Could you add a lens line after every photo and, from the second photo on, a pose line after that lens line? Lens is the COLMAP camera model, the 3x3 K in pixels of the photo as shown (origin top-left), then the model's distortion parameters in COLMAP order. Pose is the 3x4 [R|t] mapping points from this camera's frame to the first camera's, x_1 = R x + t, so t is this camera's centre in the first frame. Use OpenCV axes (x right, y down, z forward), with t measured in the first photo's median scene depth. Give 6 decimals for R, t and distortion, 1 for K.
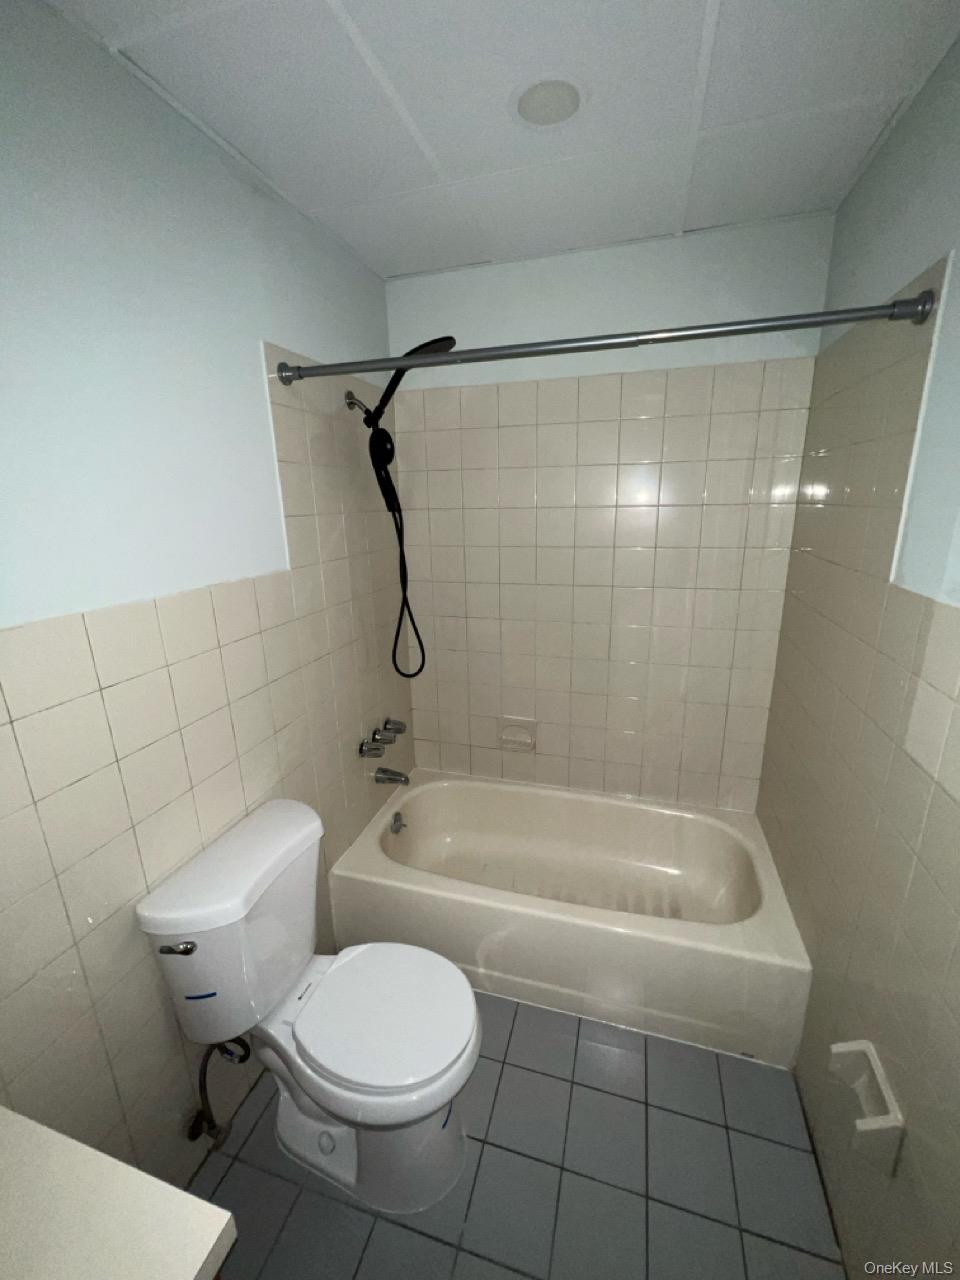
lens RADIAL K [[512.0, 0, 471.5], [0, 512.0, 643.2], [0, 0, 1]] dist [-0.004950, 0.001012]
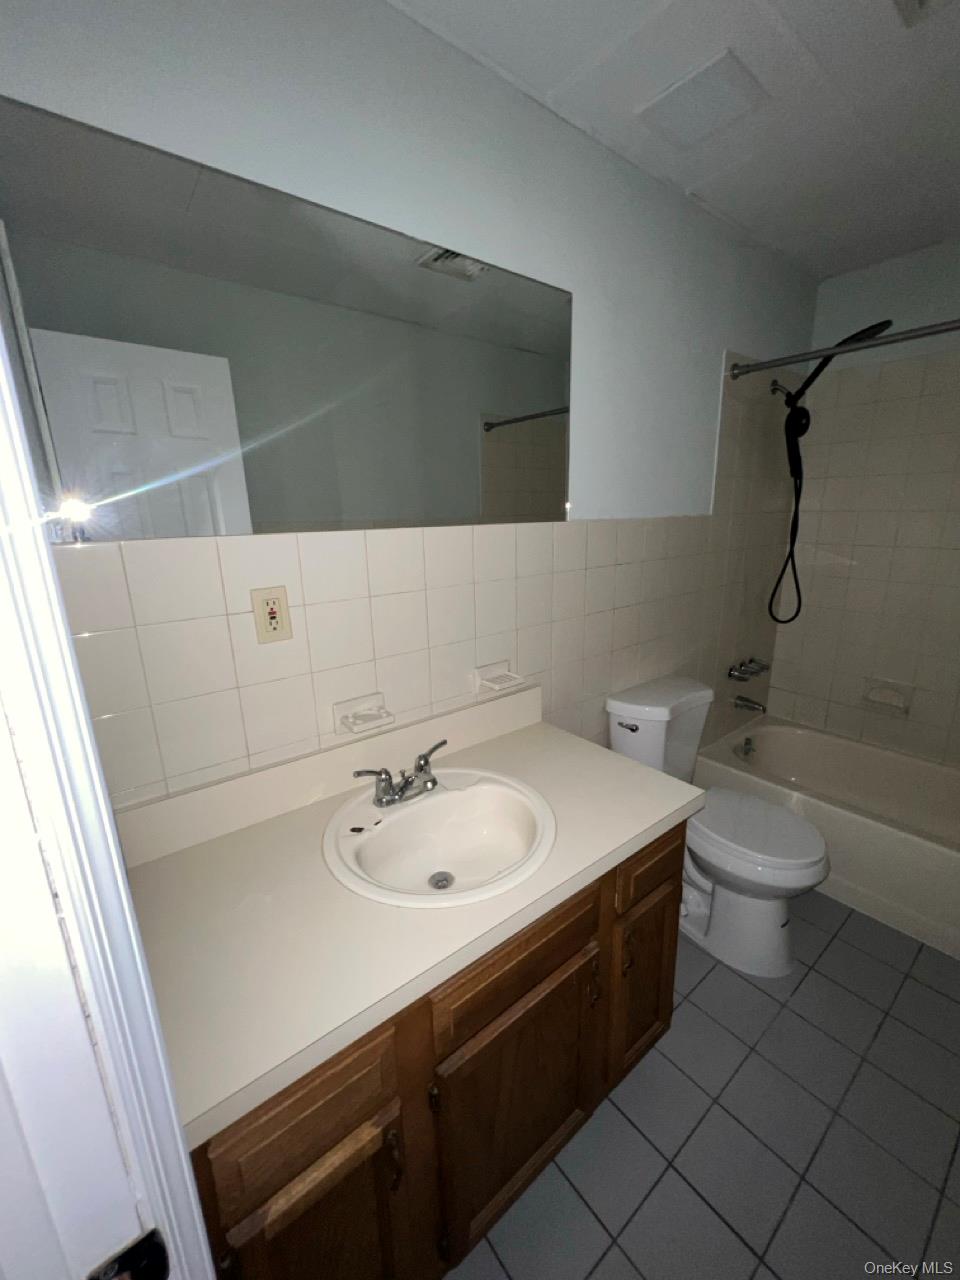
lens RADIAL K [[512.0, 0, 482.7], [0, 512.0, 641.6], [0, 0, 1]] dist [-0.004950, 0.001012]
pose [[0.834262, 0.142749, -0.532569, -0.077595], [-0.151107, 0.988117, 0.028146, 0.217739], [0.530258, 0.056993, 0.845918, -0.410974]]
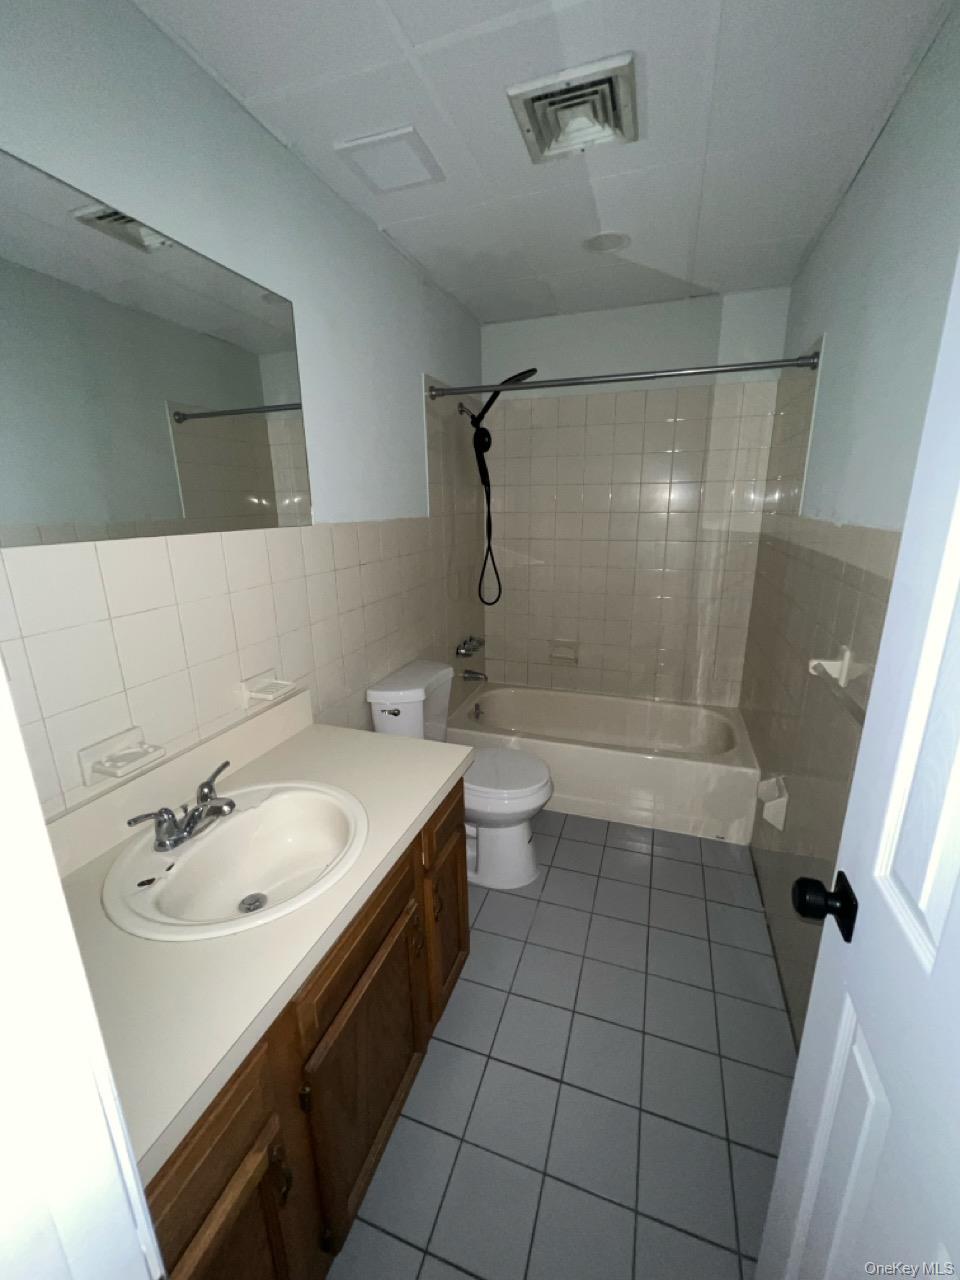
lens RADIAL K [[512.0, 0, 481.9], [0, 512.0, 641.9], [0, 0, 1]] dist [-0.004950, 0.001012]
pose [[0.999691, 0.016677, -0.018435, -0.138765], [-0.016895, 0.999788, -0.011736, 0.227084], [0.018235, 0.012044, 0.999761, -0.496356]]
